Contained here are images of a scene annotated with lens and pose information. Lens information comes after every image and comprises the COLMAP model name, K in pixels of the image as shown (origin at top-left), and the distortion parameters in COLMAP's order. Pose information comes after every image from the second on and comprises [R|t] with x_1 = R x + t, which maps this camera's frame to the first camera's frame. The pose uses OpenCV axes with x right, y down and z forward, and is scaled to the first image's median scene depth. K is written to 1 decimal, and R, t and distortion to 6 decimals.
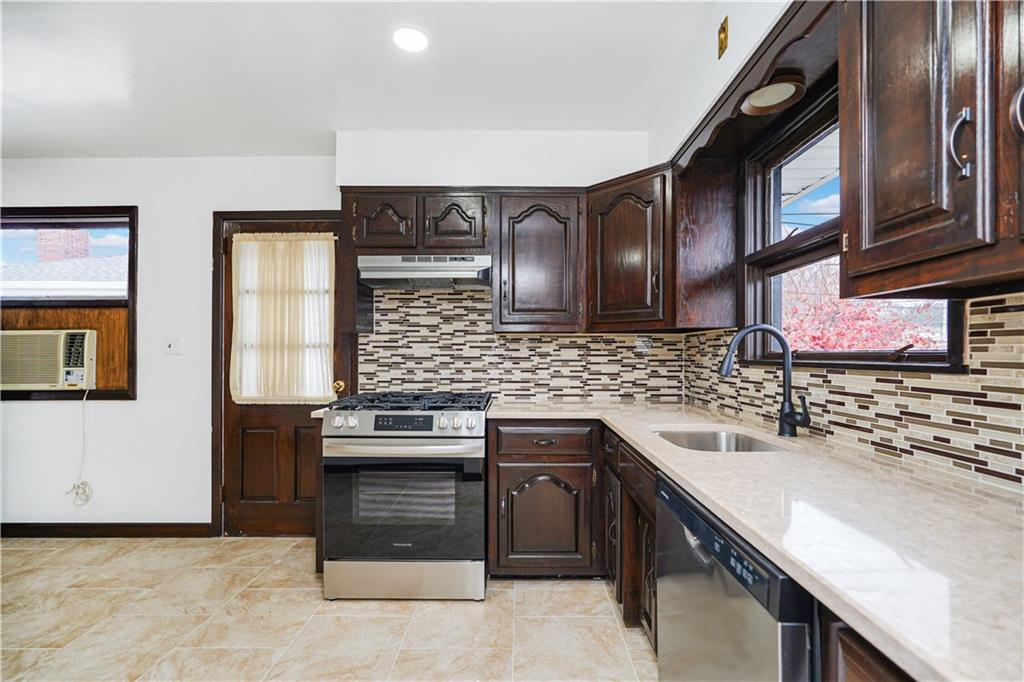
lens RADIAL K [[455.2, 0, 510.1], [0, 455.2, 352.1], [0, 0, 1]] dist [-0.004210, 0.003531]
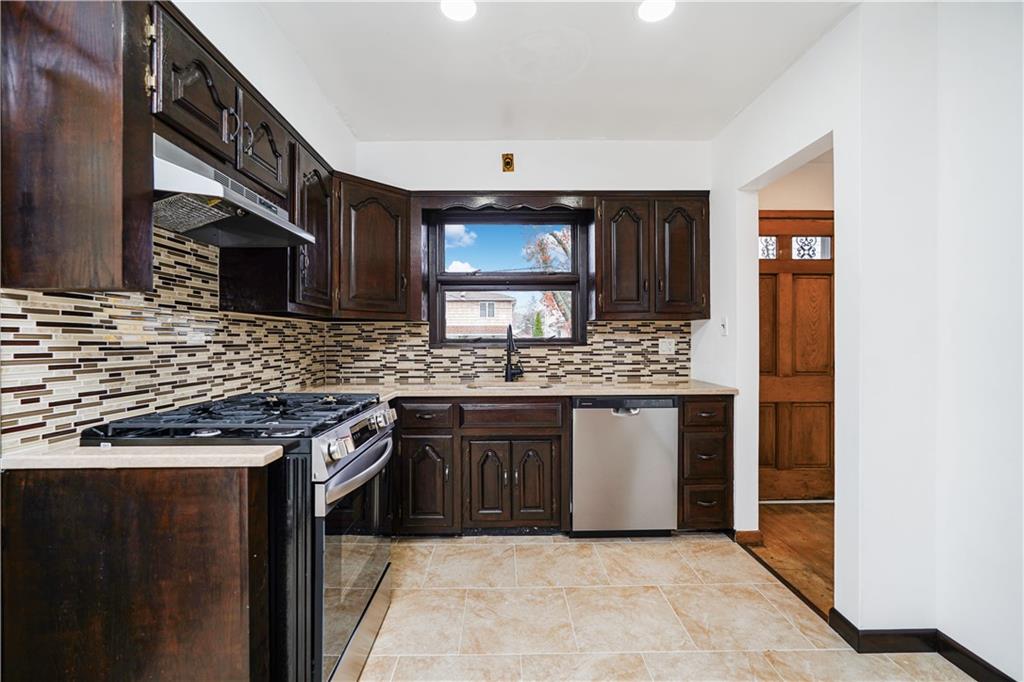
lens RADIAL K [[455.2, 0, 514.7], [0, 455.2, 341.7], [0, 0, 1]] dist [-0.004210, 0.003531]
pose [[-0.034054, -0.003314, 0.999414, -0.739003], [0.000676, 0.999994, 0.003339, 0.003889], [-0.999420, 0.000789, -0.034052, 0.575654]]
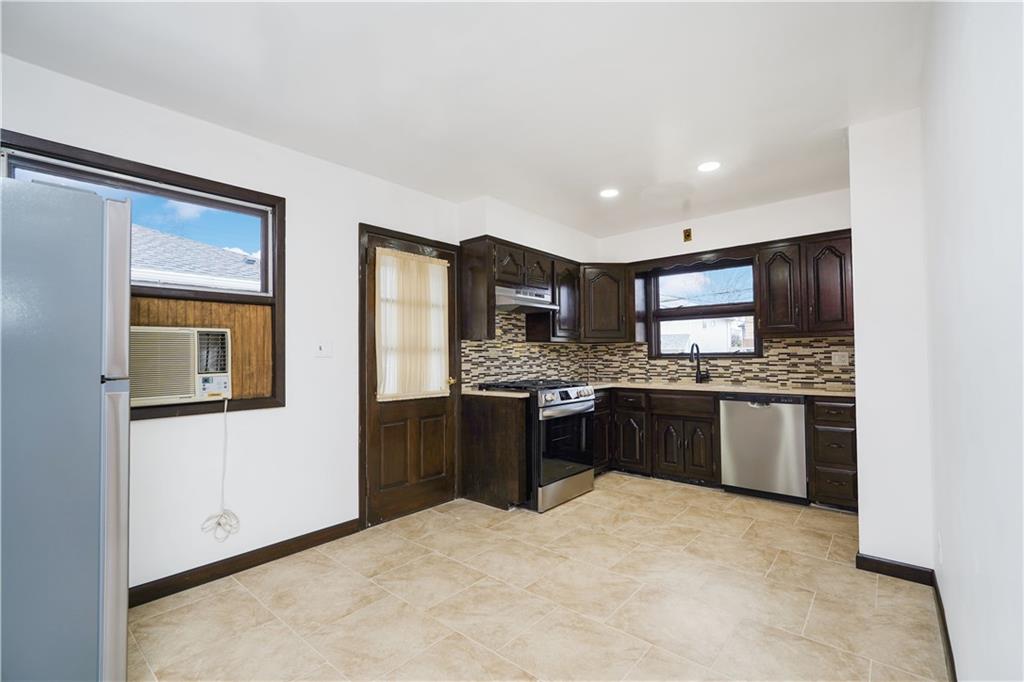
lens RADIAL K [[455.2, 0, 507.7], [0, 455.2, 343.1], [0, 0, 1]] dist [-0.004210, 0.003531]
pose [[0.644549, 0.016887, 0.764376, -1.251118], [0.006538, 0.999598, -0.027597, 0.004735], [-0.764535, 0.022785, 0.644179, 0.054228]]
